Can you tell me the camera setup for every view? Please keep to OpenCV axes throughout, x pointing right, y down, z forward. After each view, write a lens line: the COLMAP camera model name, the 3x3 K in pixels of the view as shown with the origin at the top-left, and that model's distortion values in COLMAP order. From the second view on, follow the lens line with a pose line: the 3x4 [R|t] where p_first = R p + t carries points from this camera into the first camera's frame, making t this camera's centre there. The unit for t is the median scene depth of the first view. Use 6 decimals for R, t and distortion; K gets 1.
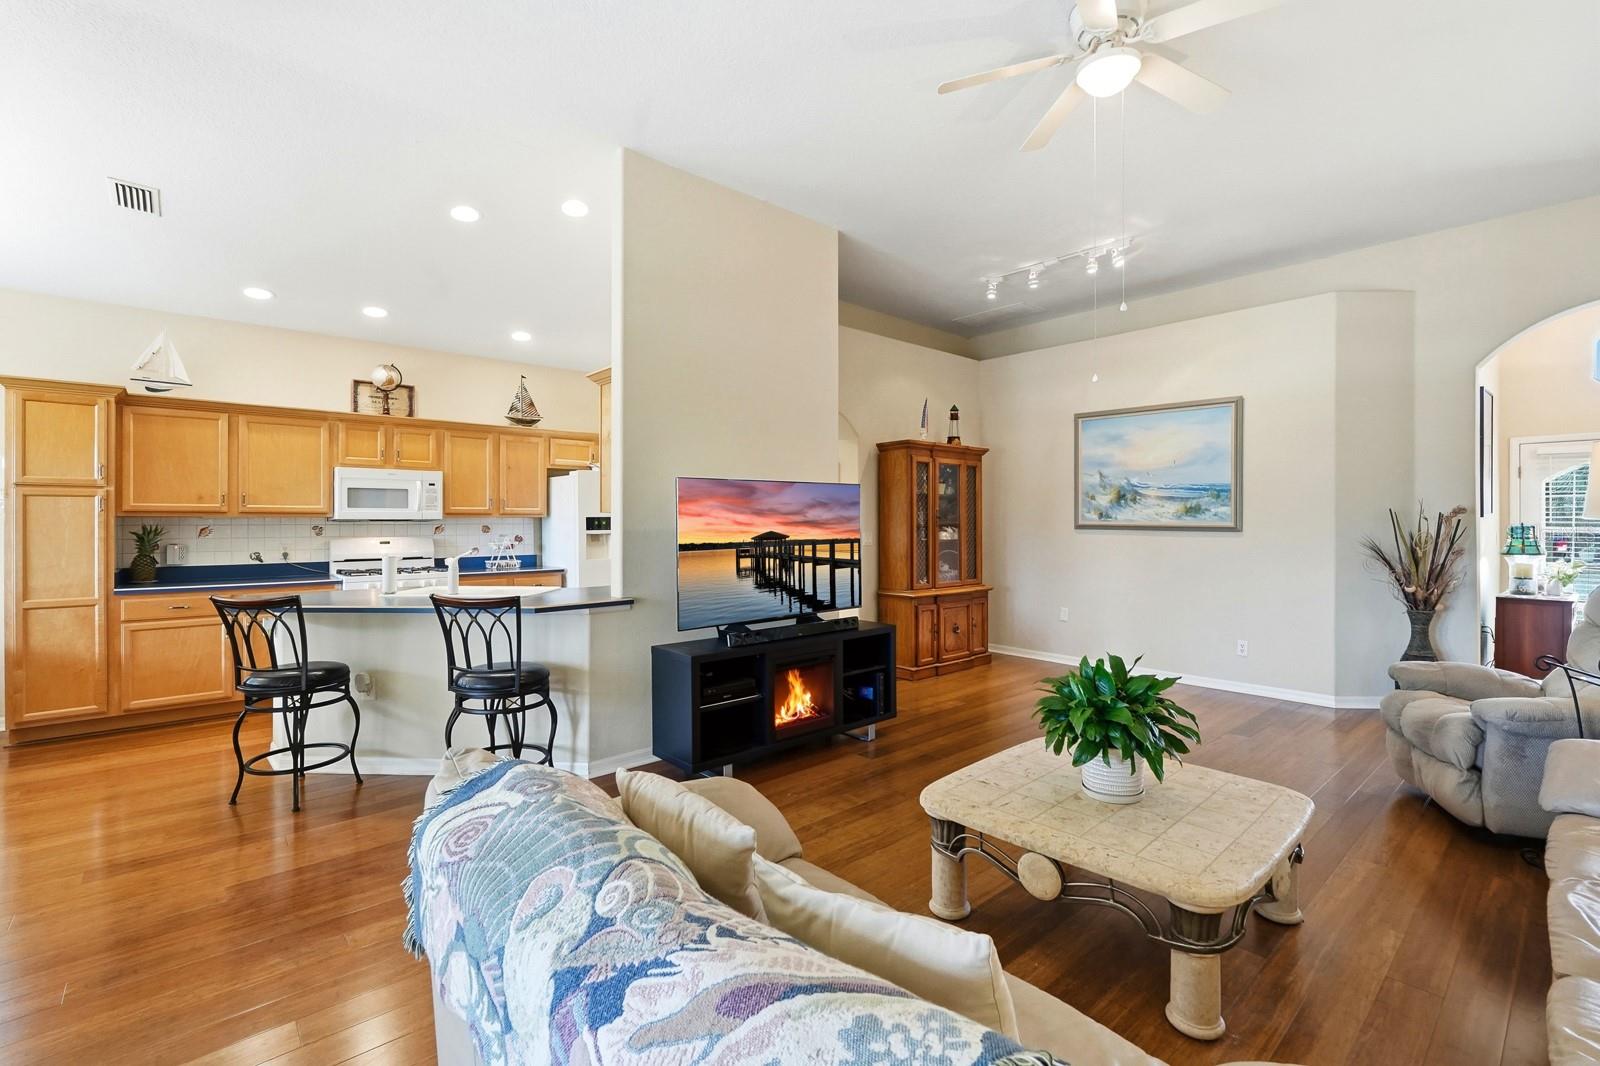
lens RADIAL K [[707.6, 0, 792.7], [0, 707.6, 523.3], [0, 0, 1]] dist [-0.011173, 0.002299]
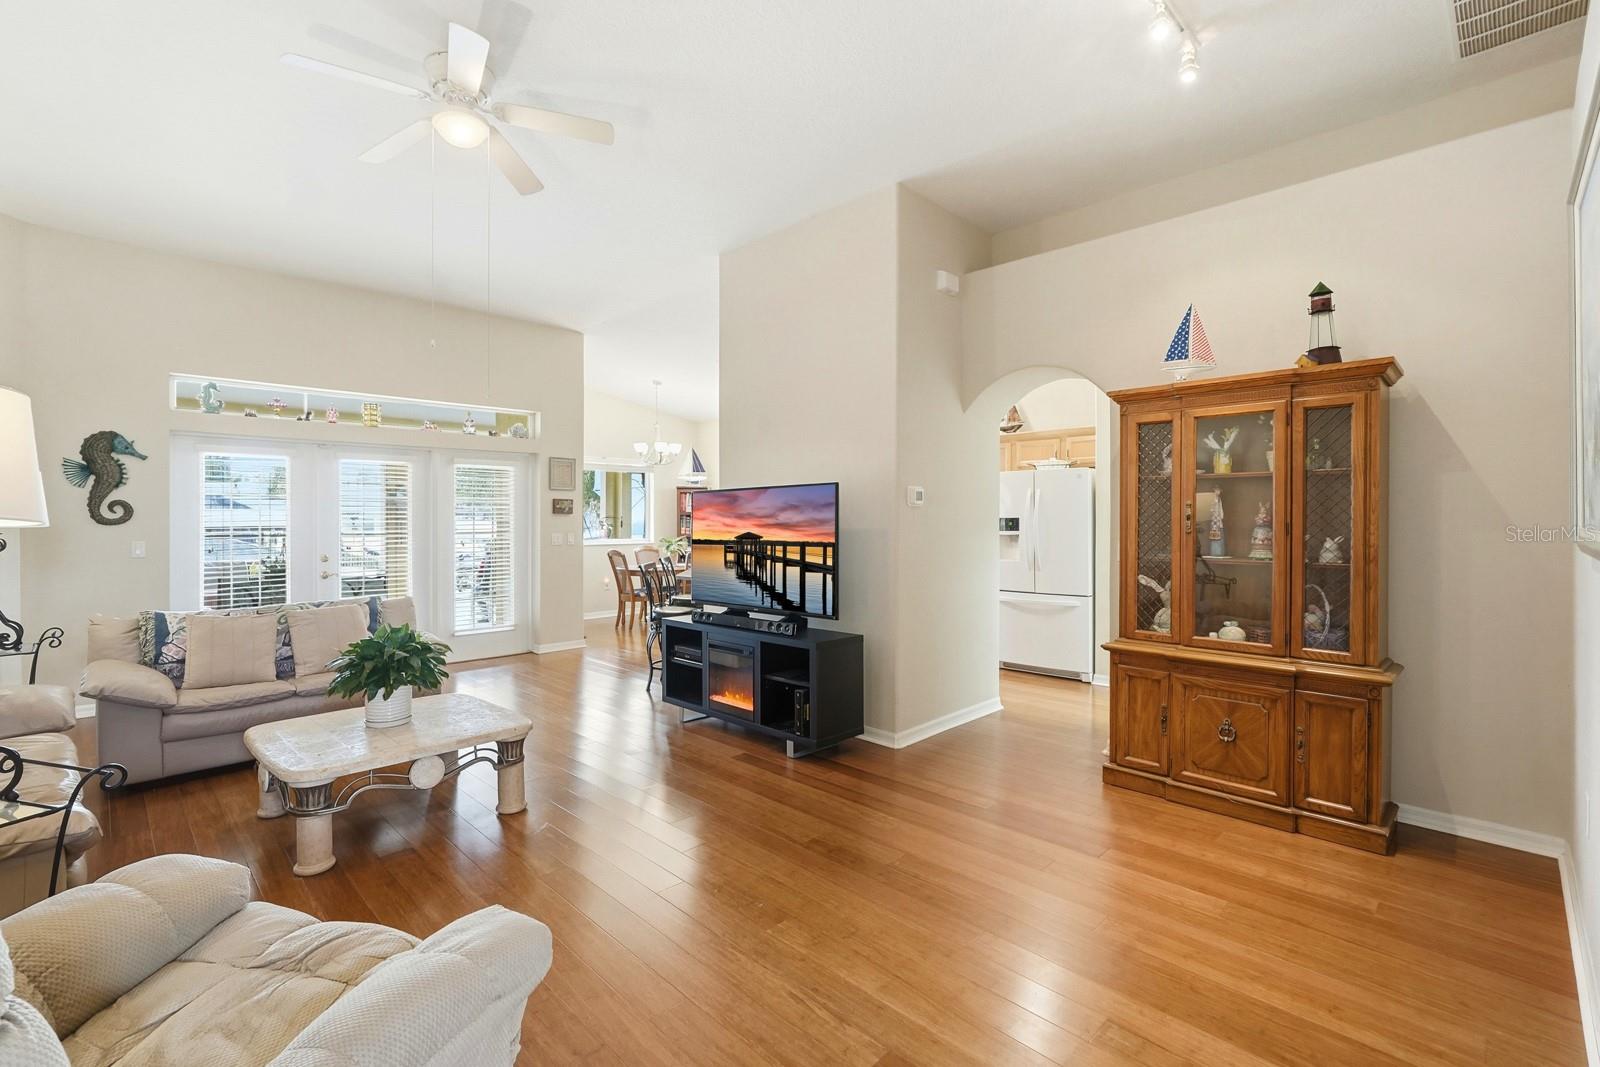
lens RADIAL K [[707.6, 0, 791.0], [0, 707.6, 512.7], [0, 0, 1]] dist [-0.011173, 0.002299]
pose [[0.047745, -0.012929, -0.998776, 1.082897], [-0.002222, 0.999912, -0.013050, -0.005234], [0.998857, 0.002843, 0.047713, 0.967001]]
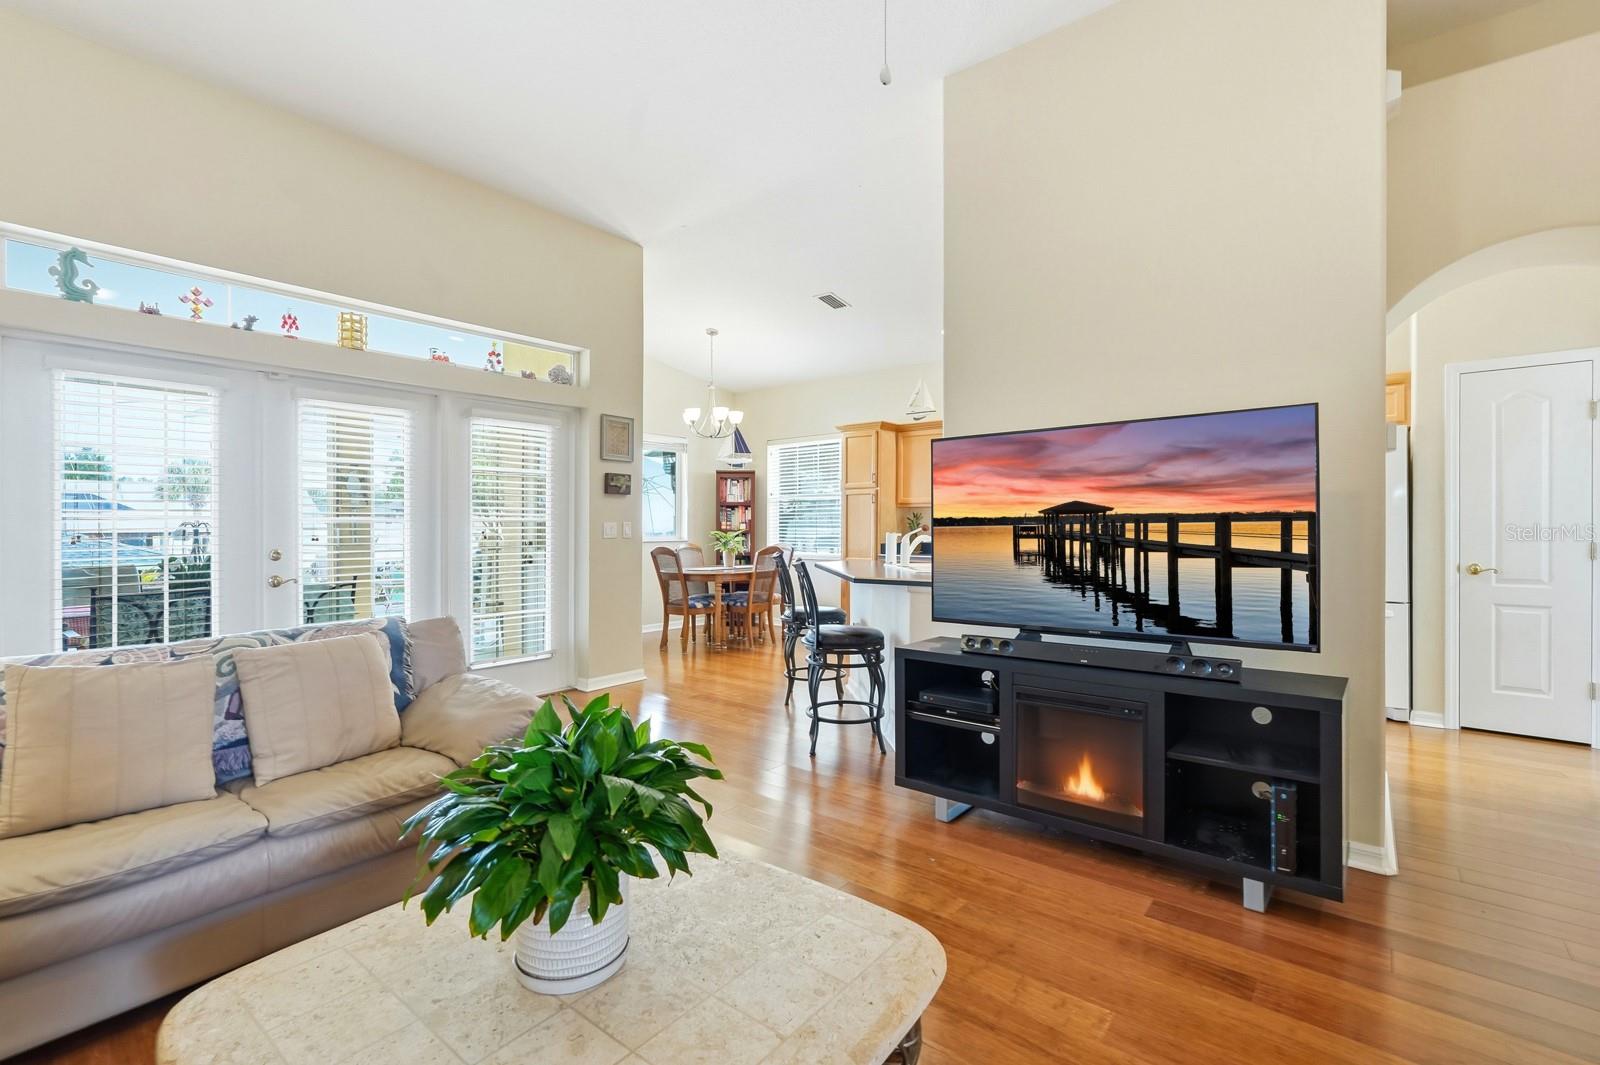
lens RADIAL K [[707.6, 0, 793.6], [0, 707.6, 525.1], [0, 0, 1]] dist [-0.011173, 0.002299]
pose [[0.143768, -0.004687, -0.989600, 0.577047], [-0.003078, 0.999982, -0.005183, 0.036930], [0.989607, 0.003791, 0.143751, 0.603136]]
